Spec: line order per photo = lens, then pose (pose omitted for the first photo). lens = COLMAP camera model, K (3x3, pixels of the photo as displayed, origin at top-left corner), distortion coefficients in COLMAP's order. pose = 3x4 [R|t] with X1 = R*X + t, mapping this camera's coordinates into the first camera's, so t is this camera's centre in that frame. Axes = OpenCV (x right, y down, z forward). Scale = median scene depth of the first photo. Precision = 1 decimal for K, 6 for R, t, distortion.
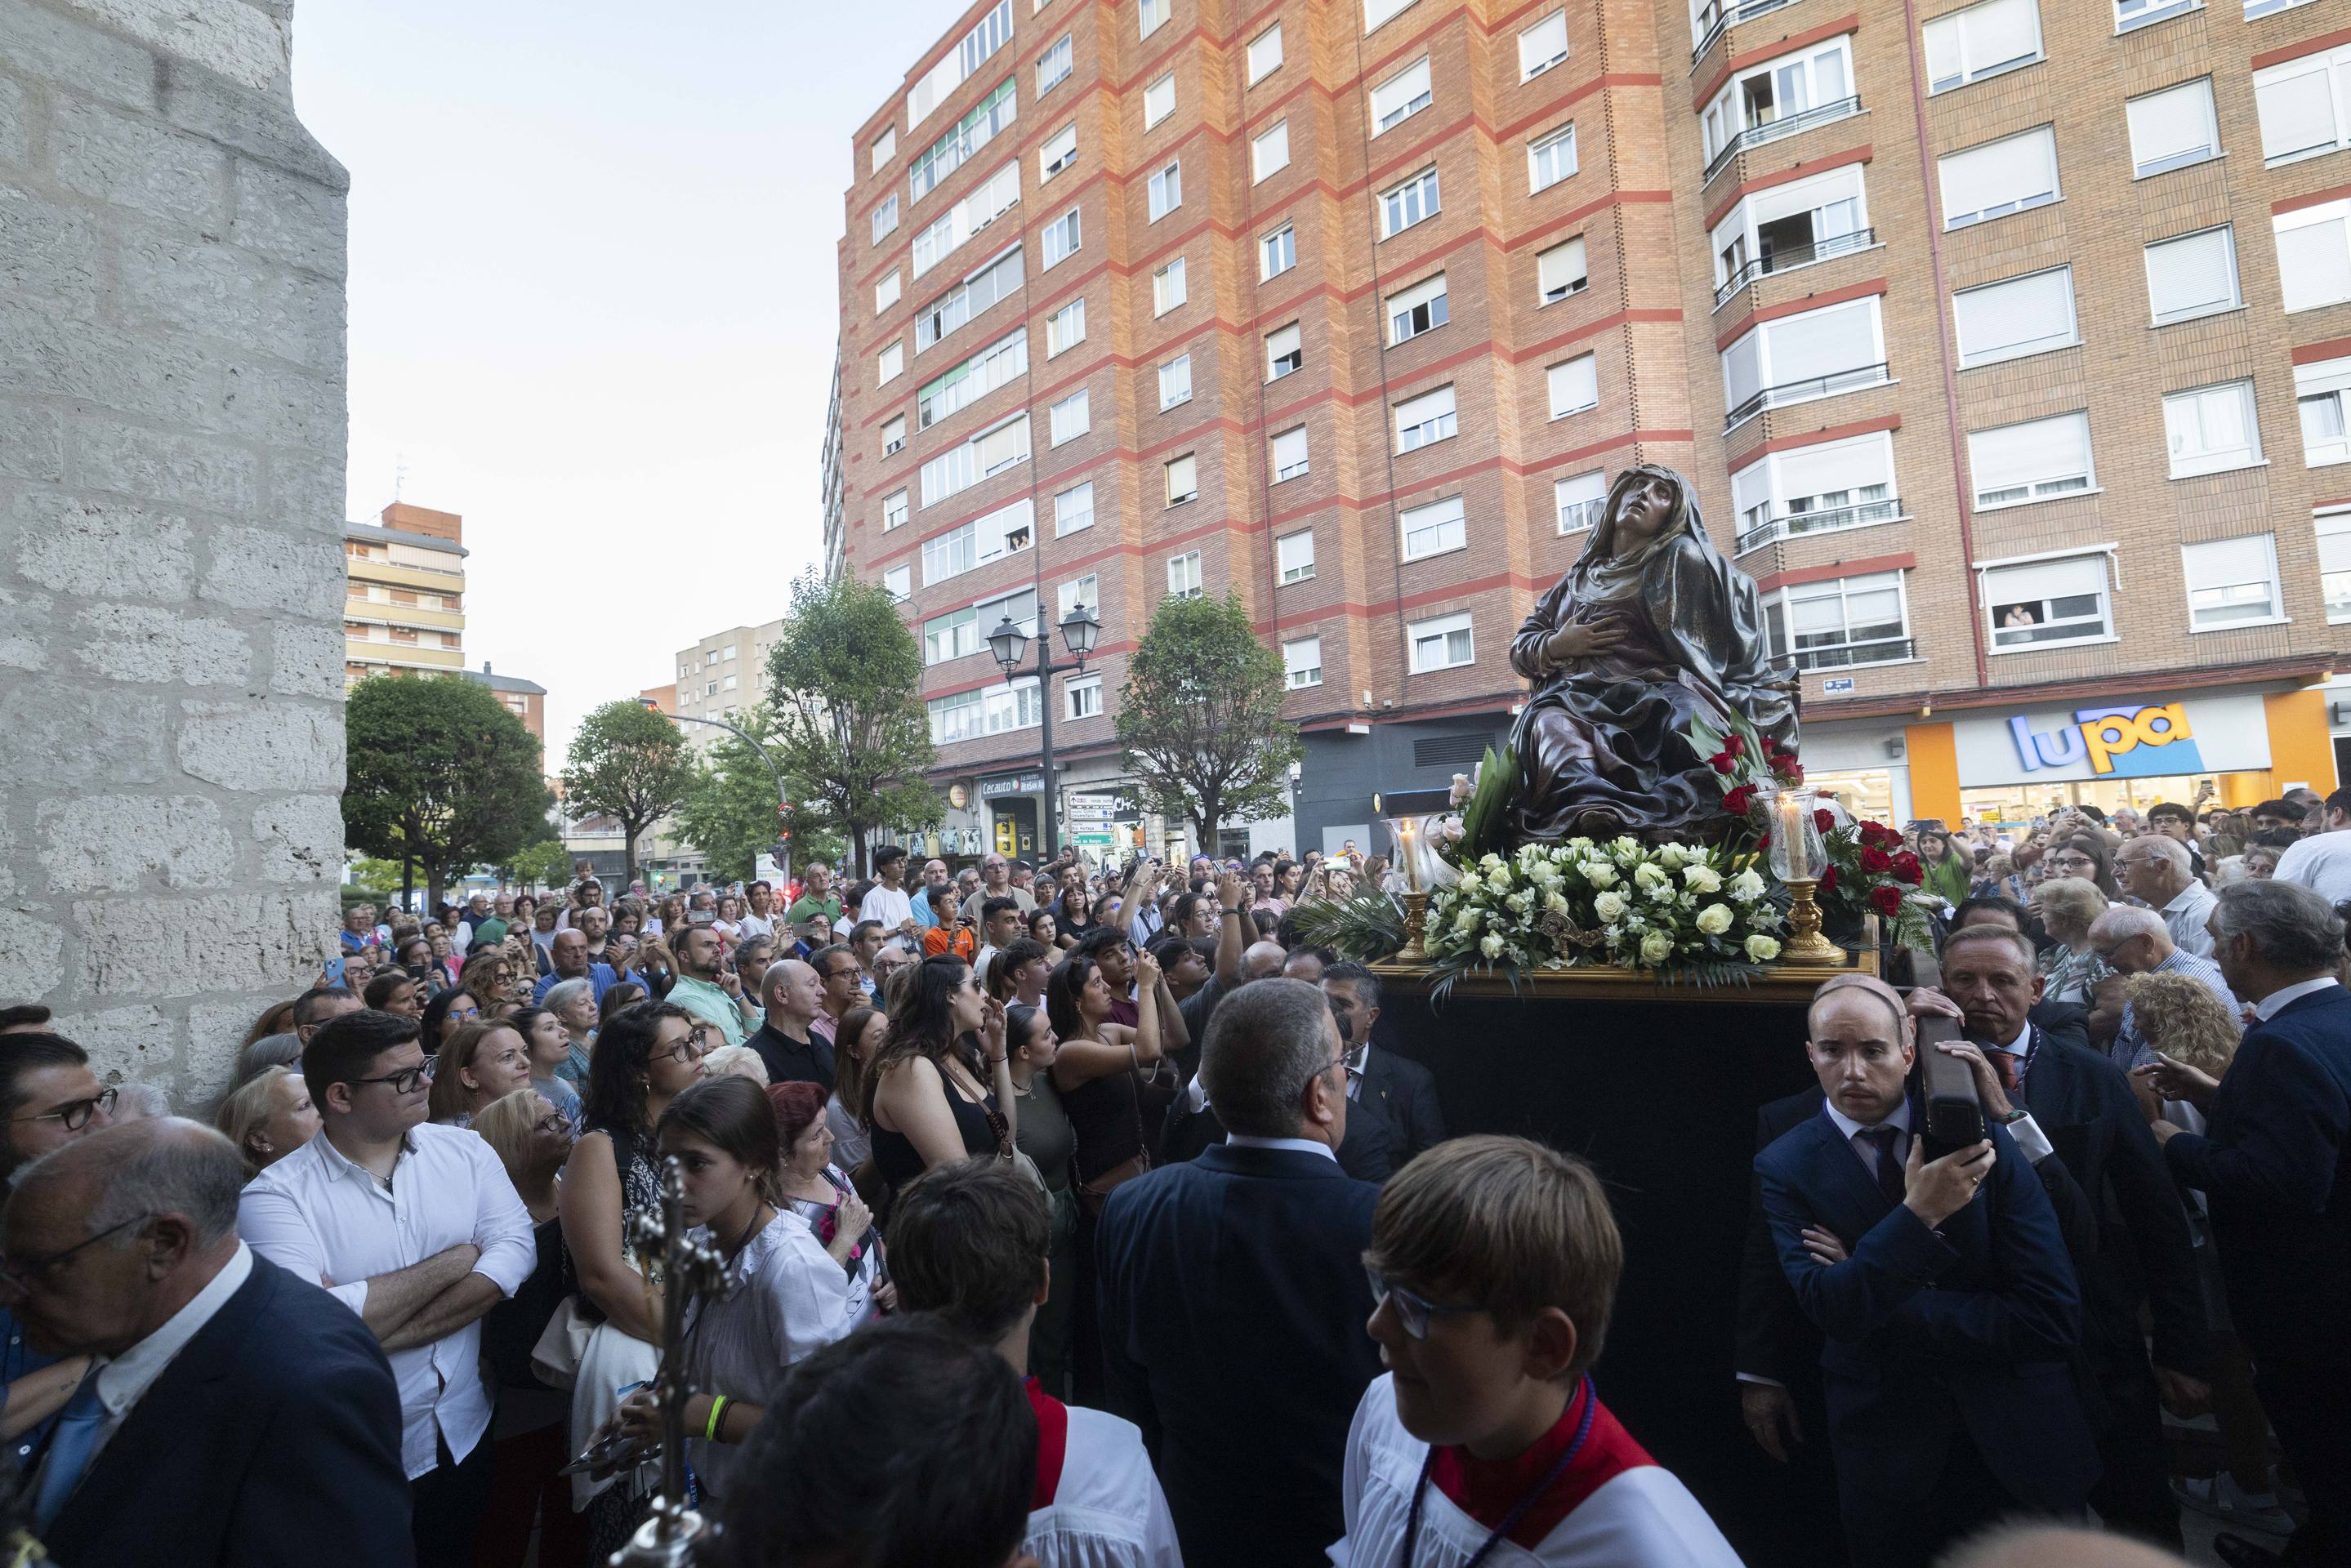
lens RADIAL K [[969.9, 0, 1204.1], [0, 969.9, 784.0], [0, 0, 1]] dist [0.000237, 0.001886]
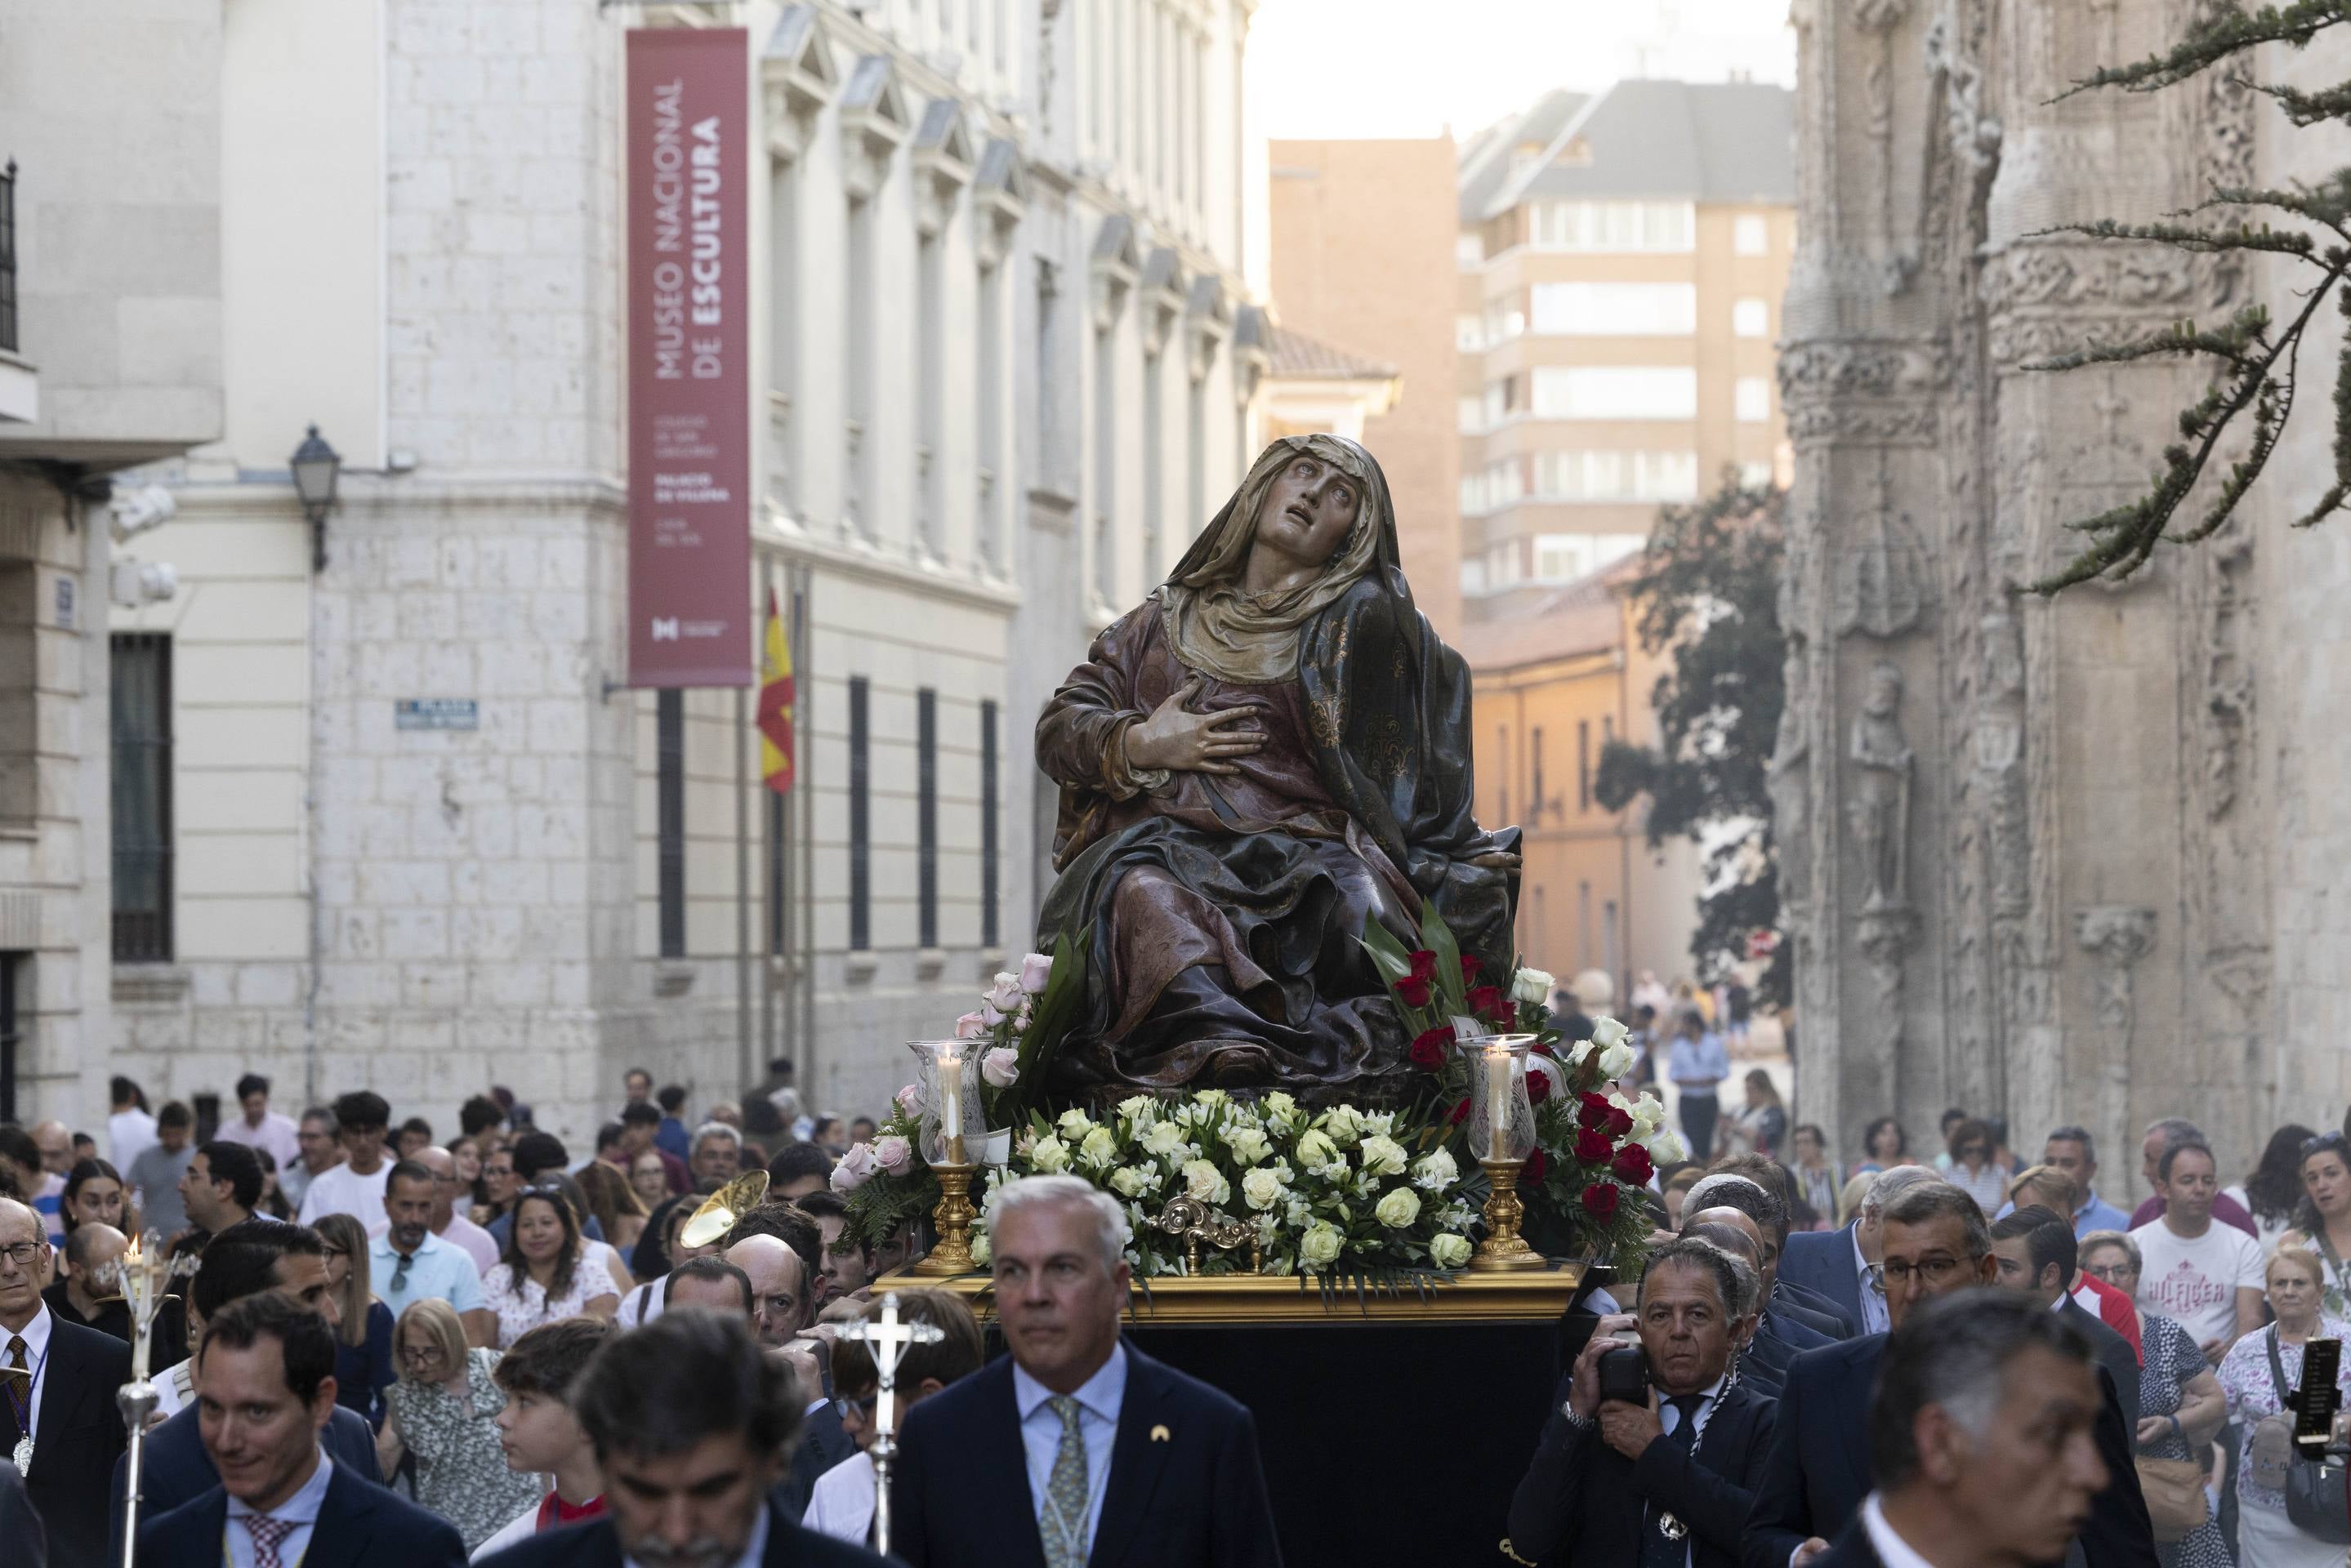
lens RADIAL K [[4585.7, 0, 1159.2], [0, 4585.7, 785.8], [0, 0, 1]] dist [-0.150760, 0.000000]
pose [[0.882164, 0.099696, 0.460268, -0.621202], [-0.085865, 0.995003, -0.050951, 0.007335], [-0.463048, 0.005426, 0.886317, -0.979992]]
